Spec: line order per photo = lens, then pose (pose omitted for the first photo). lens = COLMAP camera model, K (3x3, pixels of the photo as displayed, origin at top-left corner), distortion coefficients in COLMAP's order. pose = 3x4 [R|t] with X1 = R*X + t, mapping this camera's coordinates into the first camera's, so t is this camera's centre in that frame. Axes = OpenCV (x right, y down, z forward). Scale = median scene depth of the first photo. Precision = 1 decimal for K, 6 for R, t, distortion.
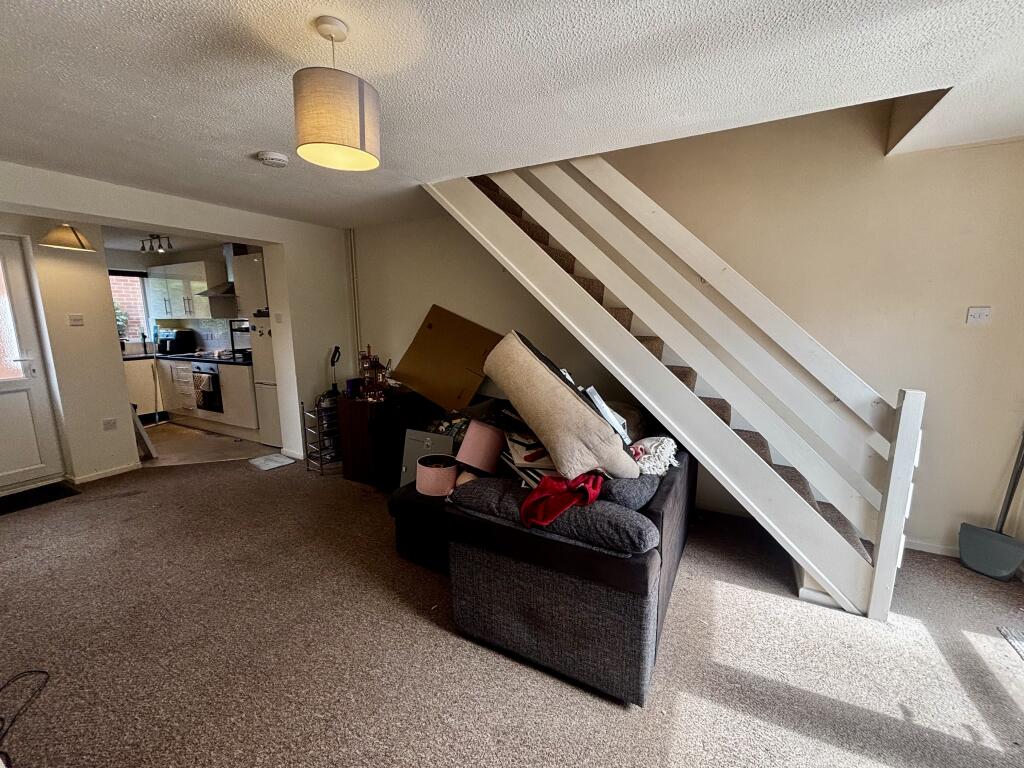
lens RADIAL K [[413.1, 0, 514.3], [0, 413.1, 383.2], [0, 0, 1]] dist [0.002115, 0.000197]
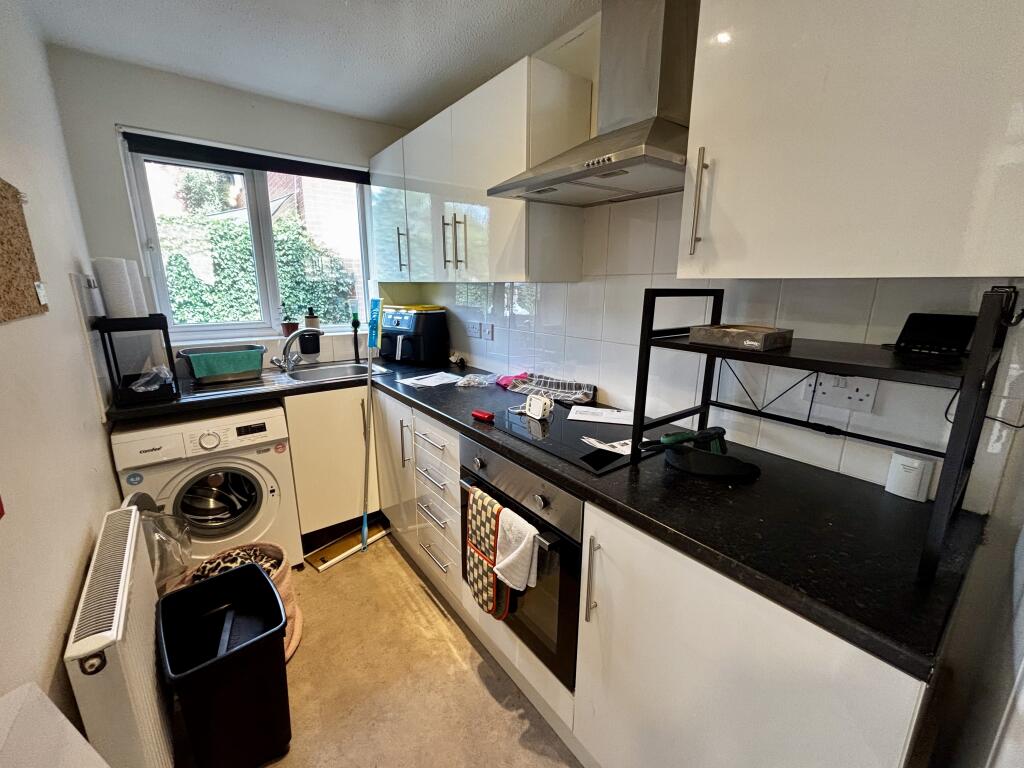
lens RADIAL K [[413.1, 0, 509.6], [0, 413.1, 382.3], [0, 0, 1]] dist [0.002115, 0.000197]
pose [[0.907848, 0.112337, -0.403971, -0.566878], [-0.084808, 0.992725, 0.085468, -0.101258], [0.410633, -0.043332, 0.910771, 0.670624]]
